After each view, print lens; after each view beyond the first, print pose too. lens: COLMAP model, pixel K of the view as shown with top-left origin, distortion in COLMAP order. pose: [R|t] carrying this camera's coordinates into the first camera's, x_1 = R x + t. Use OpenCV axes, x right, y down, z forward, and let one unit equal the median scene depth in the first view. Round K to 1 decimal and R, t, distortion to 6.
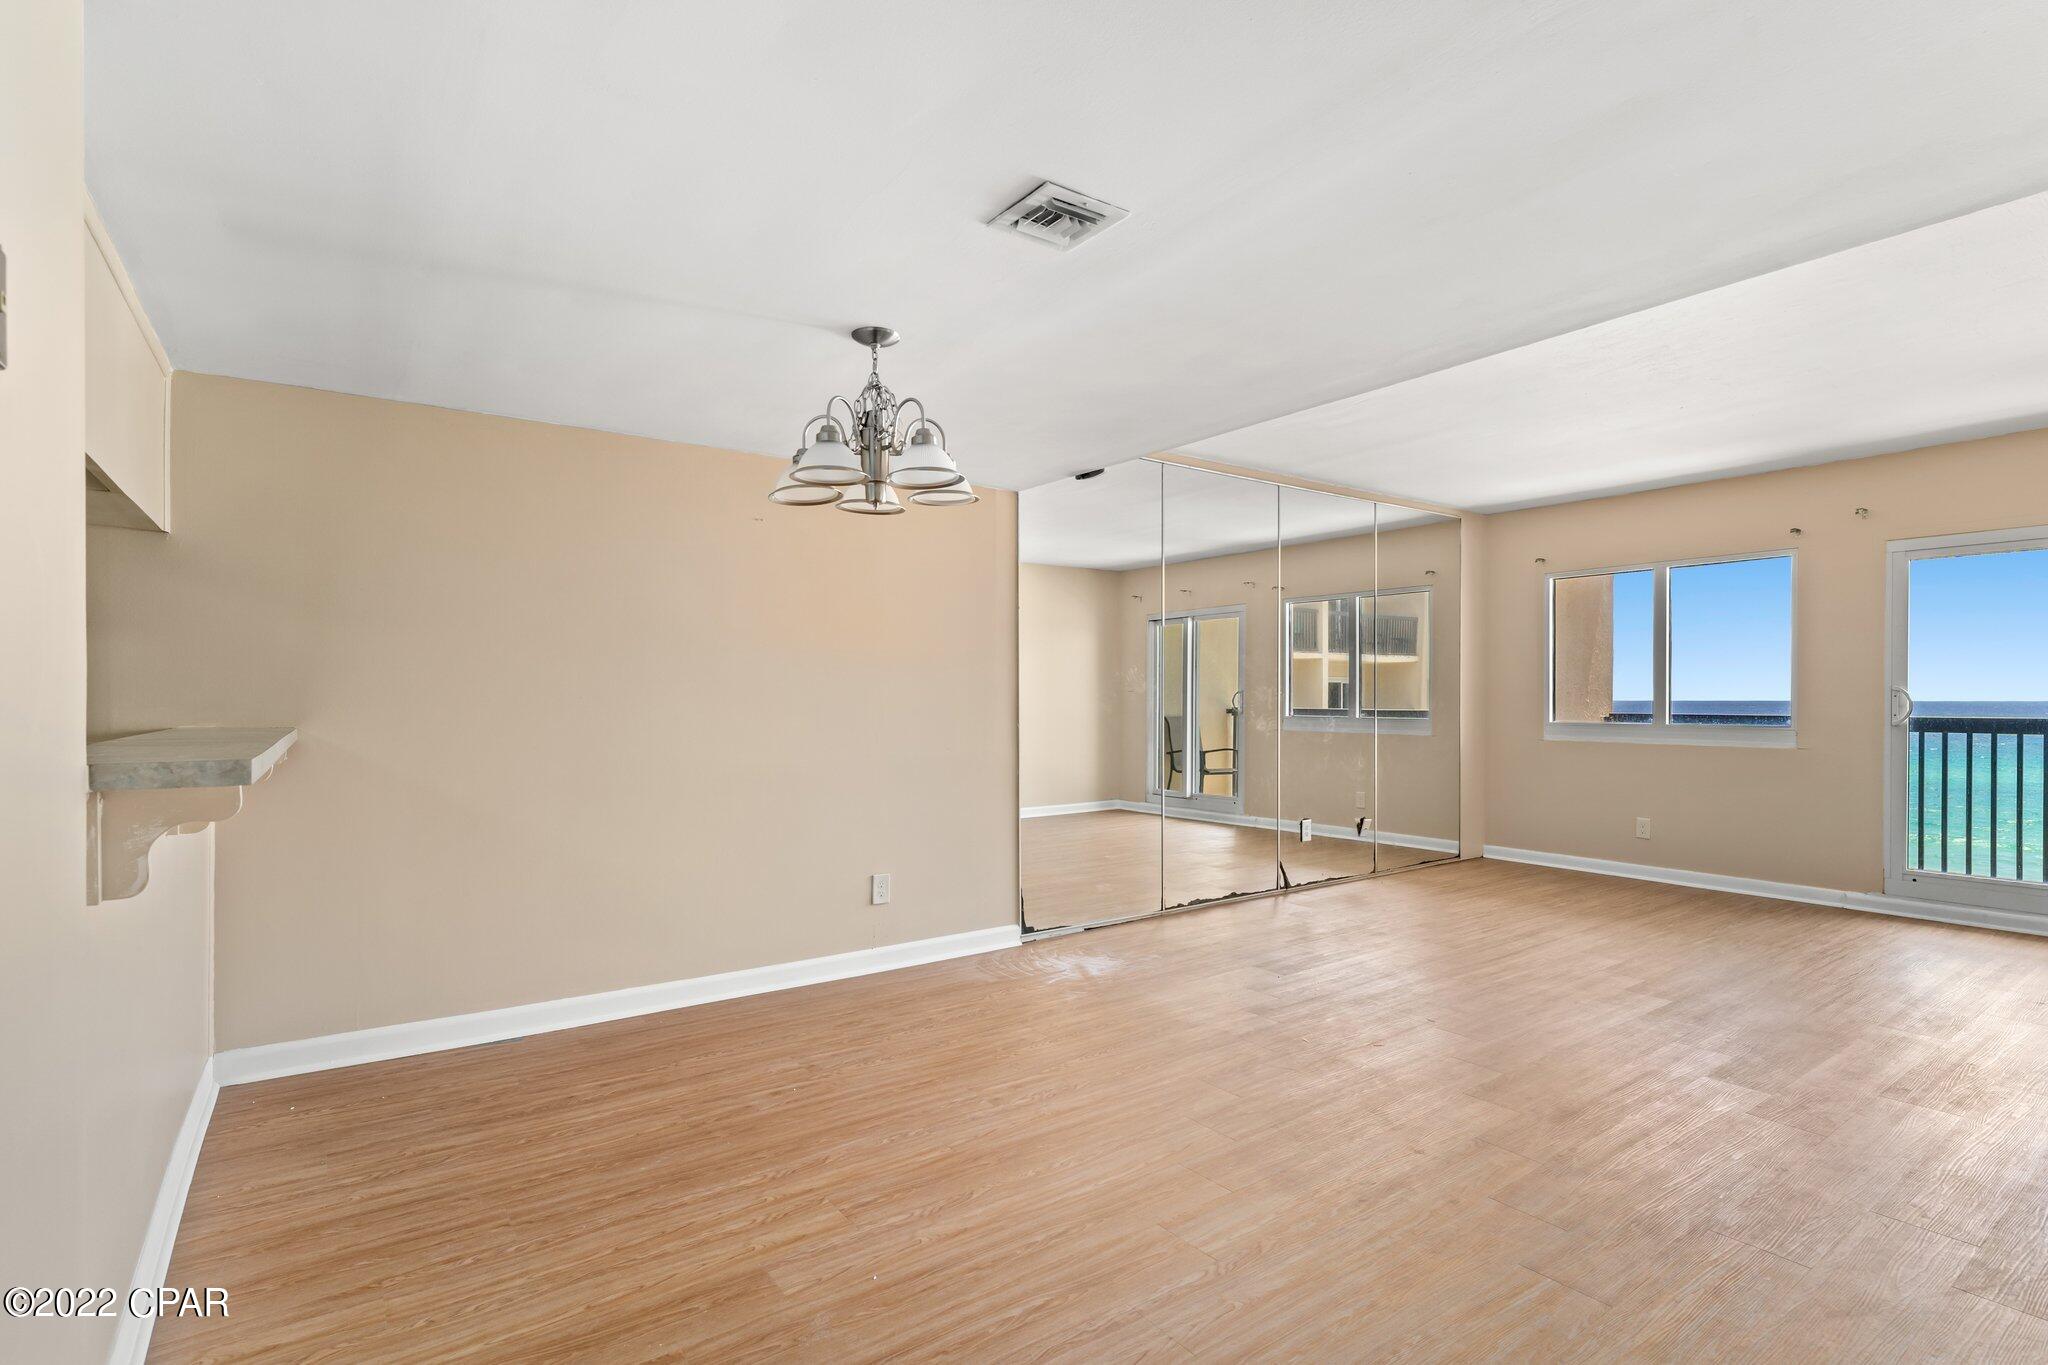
lens RADIAL K [[959.4, 0, 1016.7], [0, 959.4, 698.6], [0, 0, 1]] dist [-0.015431, -0.000198]
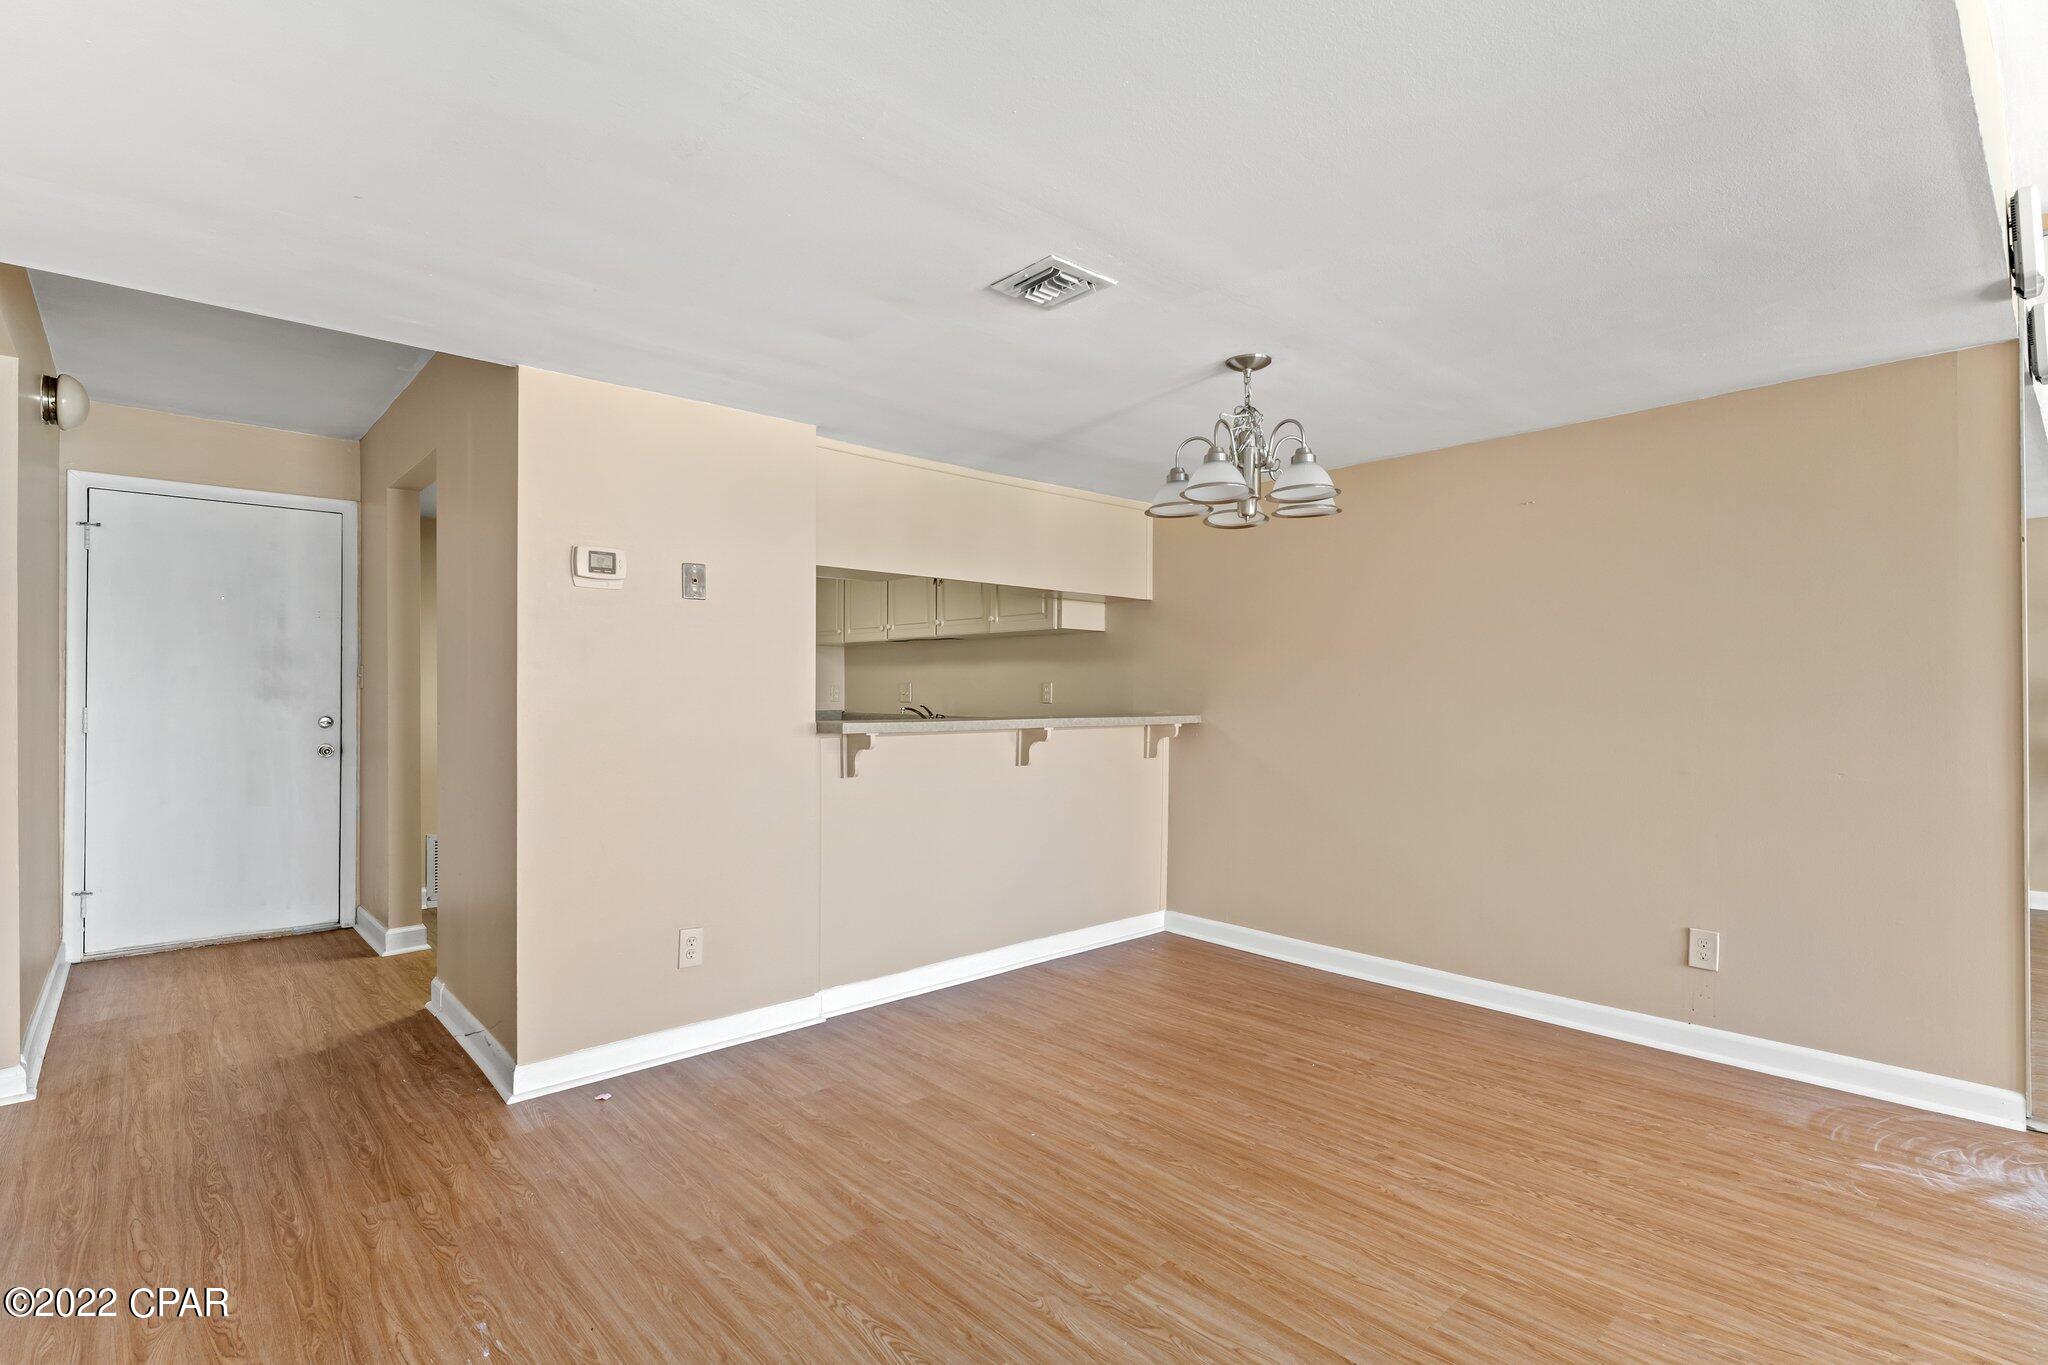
lens RADIAL K [[959.4, 0, 1015.6], [0, 959.4, 689.5], [0, 0, 1]] dist [-0.015431, -0.000198]
pose [[0.137852, 0.003991, -0.990445, 0.569165], [-0.005567, 0.999979, 0.003255, -0.006031], [0.990437, 0.005065, 0.137872, 0.390057]]
